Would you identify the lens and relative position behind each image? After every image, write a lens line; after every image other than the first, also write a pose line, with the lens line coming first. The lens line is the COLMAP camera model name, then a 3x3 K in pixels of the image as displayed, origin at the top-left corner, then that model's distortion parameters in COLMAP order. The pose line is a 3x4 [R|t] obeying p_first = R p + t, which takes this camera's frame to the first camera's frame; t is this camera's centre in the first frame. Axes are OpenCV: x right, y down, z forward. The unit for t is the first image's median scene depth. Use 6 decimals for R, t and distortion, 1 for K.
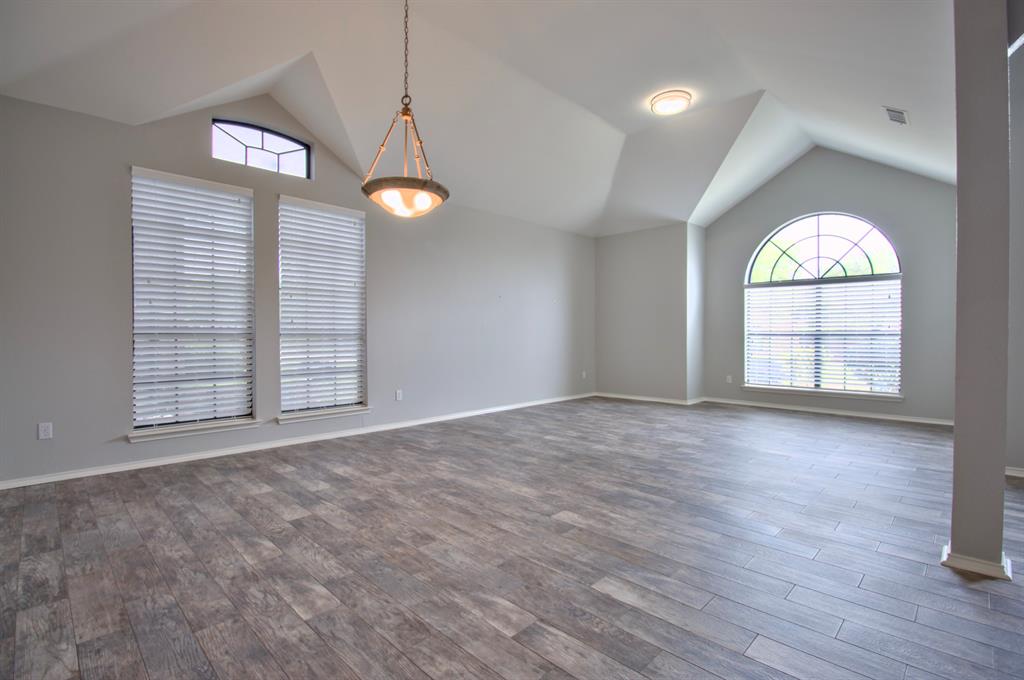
lens RADIAL K [[475.1, 0, 507.3], [0, 475.1, 338.1], [0, 0, 1]] dist [0.001578, -0.015042]
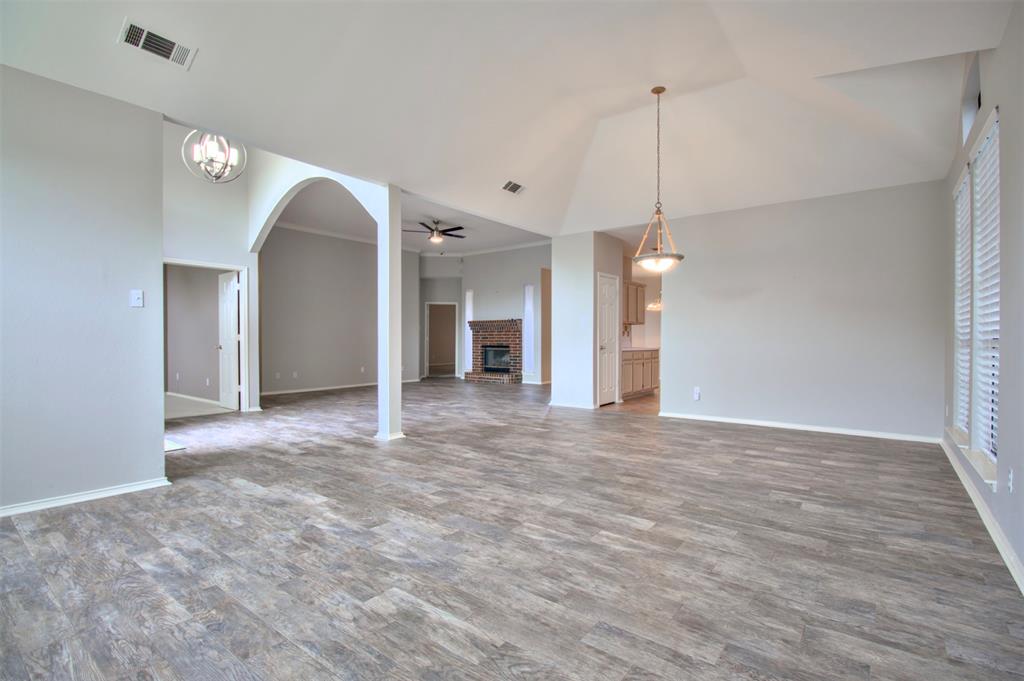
lens RADIAL K [[480.0, 0, 517.1], [0, 480.0, 340.2], [0, 0, 1]] dist [0.001126, -0.015134]
pose [[-0.989689, -0.000381, -0.143236, 0.396133], [-0.001819, 0.999949, 0.009909, -0.015421], [0.143225, 0.010067, -0.989639, 1.920375]]
